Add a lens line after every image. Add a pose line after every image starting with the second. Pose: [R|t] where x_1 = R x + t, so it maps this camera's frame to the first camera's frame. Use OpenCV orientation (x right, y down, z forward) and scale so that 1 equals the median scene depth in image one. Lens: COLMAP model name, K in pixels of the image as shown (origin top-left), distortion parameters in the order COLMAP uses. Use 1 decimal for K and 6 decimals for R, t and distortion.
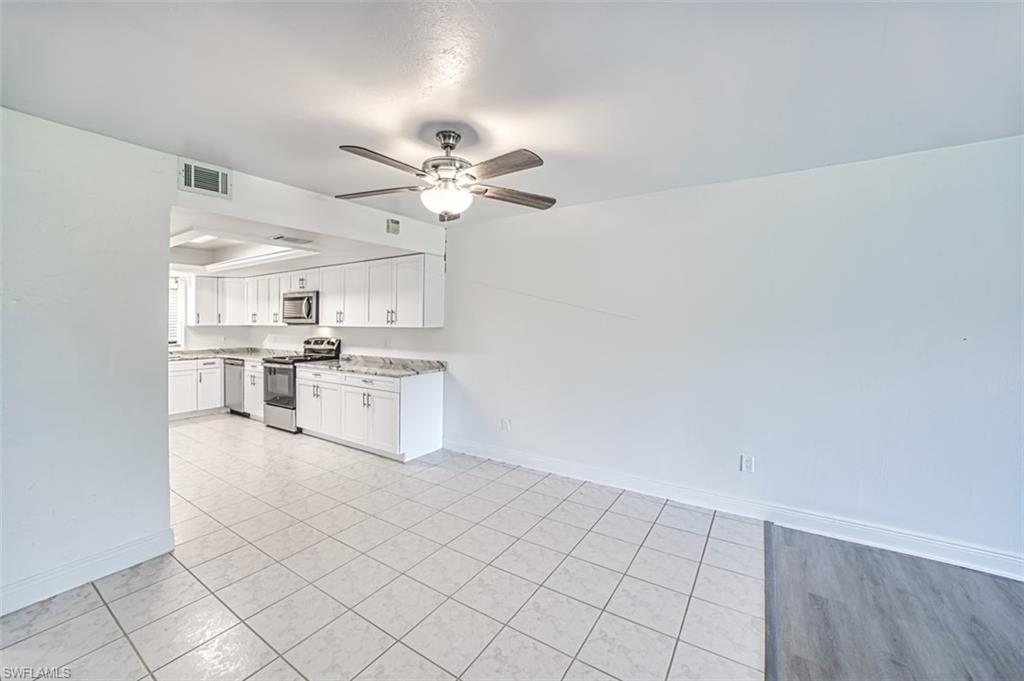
lens RADIAL K [[415.7, 0, 492.4], [0, 415.7, 315.0], [0, 0, 1]] dist [-0.027476, 0.004973]
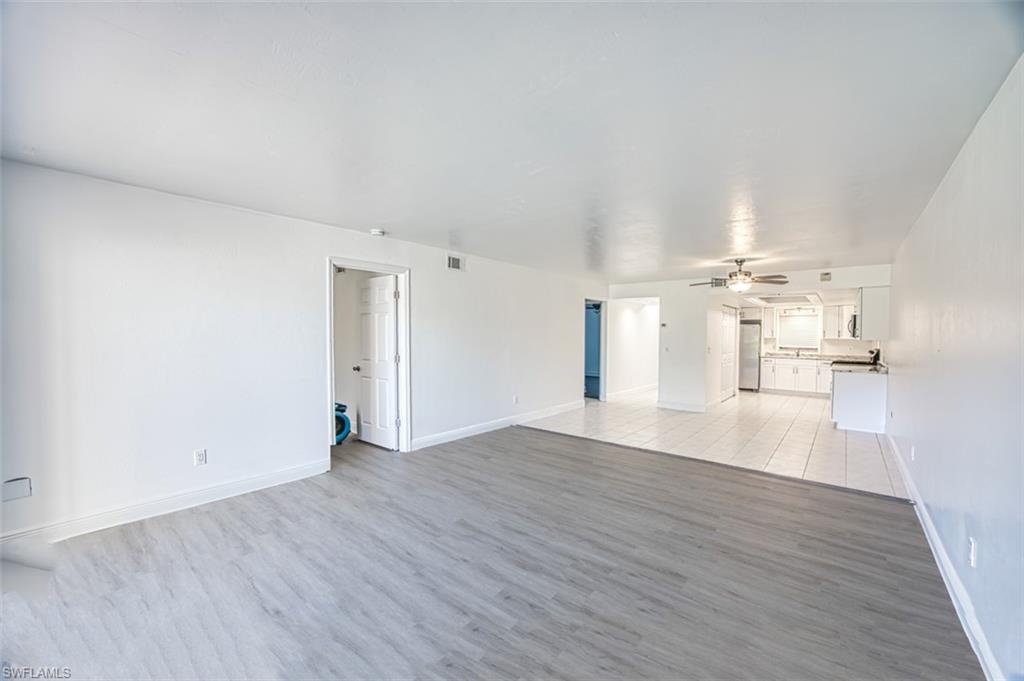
lens RADIAL K [[415.7, 0, 509.6], [0, 415.7, 347.5], [0, 0, 1]] dist [-0.027476, 0.004973]
pose [[-0.083186, 0.031790, -0.996027, 1.019110], [0.007462, 0.999483, 0.031278, 0.001906], [0.996506, -0.004830, -0.083380, -0.056059]]
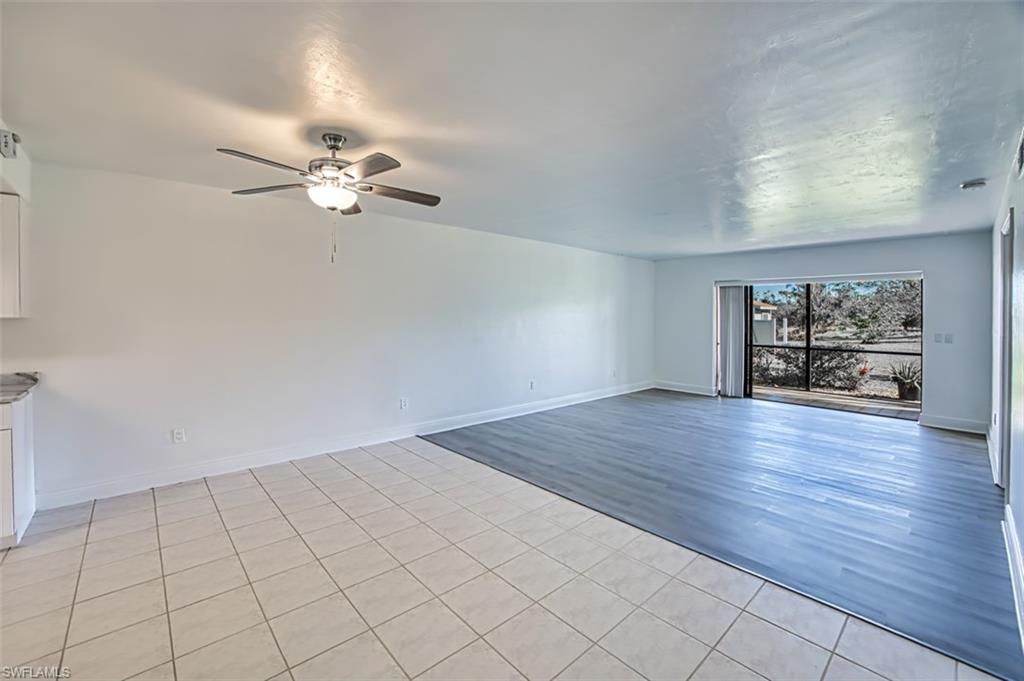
lens RADIAL K [[415.7, 0, 513.1], [0, 415.7, 309.9], [0, 0, 1]] dist [-0.027476, 0.004973]
pose [[0.210440, 0.013478, 0.977514, -0.460601], [-0.022161, 0.999714, -0.009013, 0.006047], [-0.977356, -0.019766, 0.210678, 0.140790]]
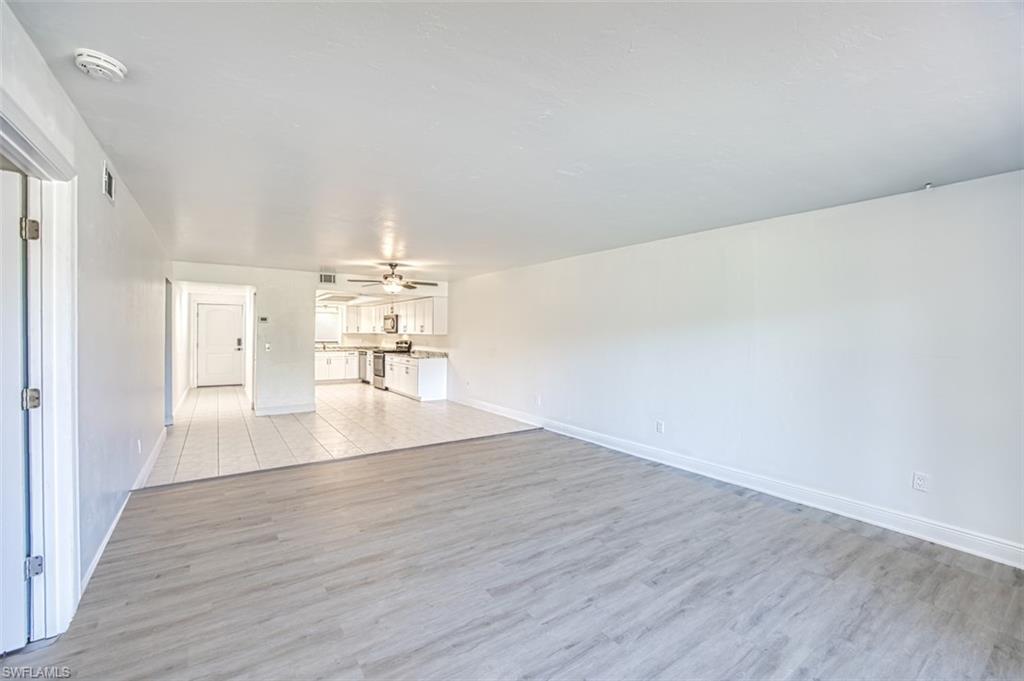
lens RADIAL K [[415.7, 0, 497.8], [0, 415.7, 329.5], [0, 0, 1]] dist [-0.027476, 0.004973]
pose [[0.938188, 0.005644, -0.346081, 0.613004], [-0.002758, 0.999957, 0.008830, -0.008812], [0.346116, -0.007330, 0.938163, -0.555288]]
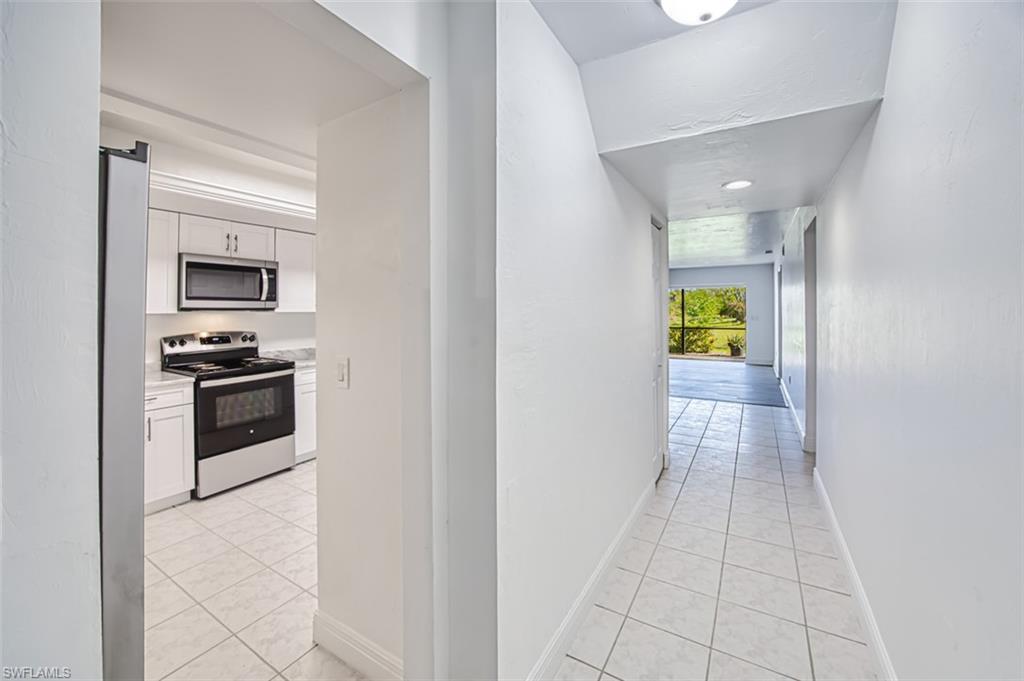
lens RADIAL K [[415.7, 0, 502.0], [0, 415.7, 300.3], [0, 0, 1]] dist [-0.027476, 0.004973]
pose [[-0.075640, 0.021917, 0.996894, -1.131334], [-0.012229, 0.999663, -0.022906, 0.018708], [-0.997060, -0.013924, -0.075346, 0.666940]]
